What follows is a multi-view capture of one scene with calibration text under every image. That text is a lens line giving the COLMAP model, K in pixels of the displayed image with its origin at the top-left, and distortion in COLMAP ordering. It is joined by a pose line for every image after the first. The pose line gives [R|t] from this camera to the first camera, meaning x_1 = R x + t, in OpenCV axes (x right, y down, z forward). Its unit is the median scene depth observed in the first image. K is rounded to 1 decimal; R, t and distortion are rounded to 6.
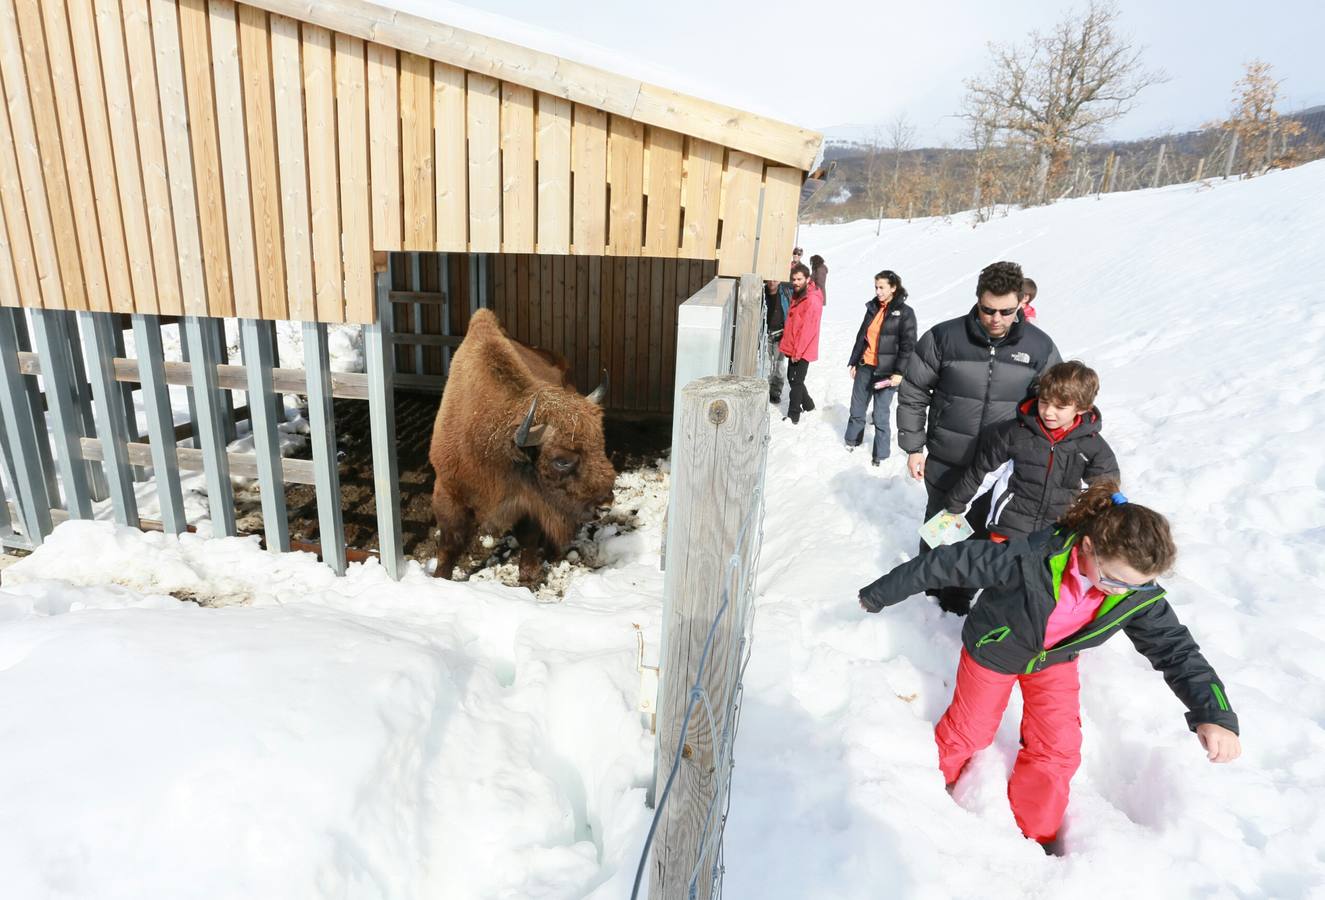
lens RADIAL K [[574.1, 0, 662.5], [0, 574.1, 450.0], [0, 0, 1]] dist [-0.050615, 0.001103]
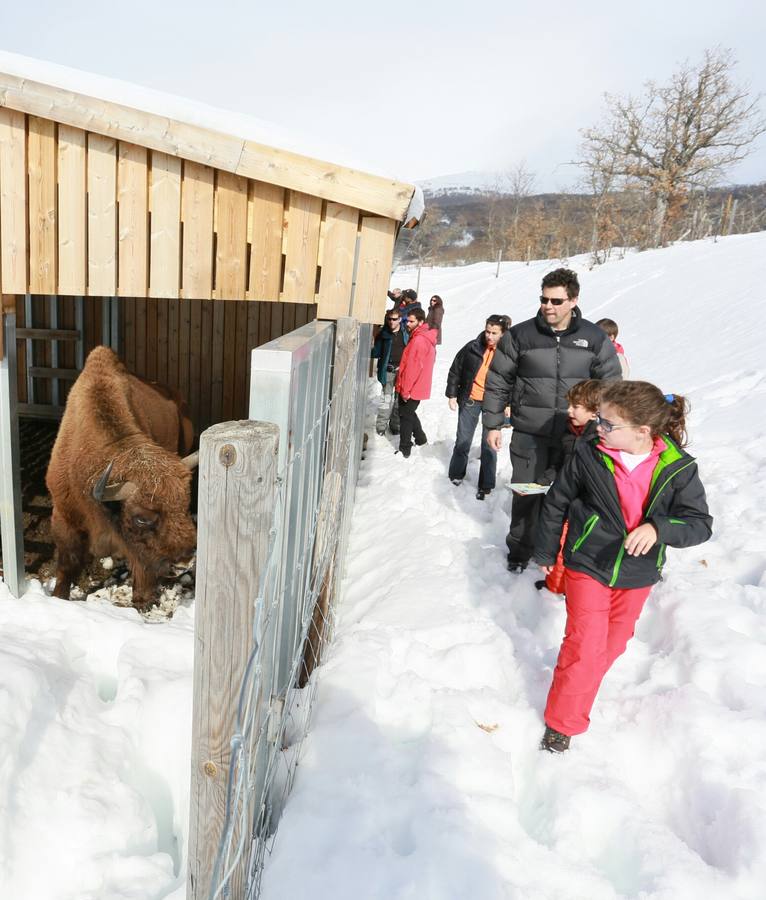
lens RADIAL K [[563.3, 0, 383.0], [0, 563.3, 450.0], [0, 0, 1]] dist [-0.047933, -0.000774]
pose [[0.999449, 0.016937, -0.028539, 0.253230], [-0.017900, 0.999267, -0.033843, -0.027145], [0.027945, 0.034335, 0.999020, -0.032431]]
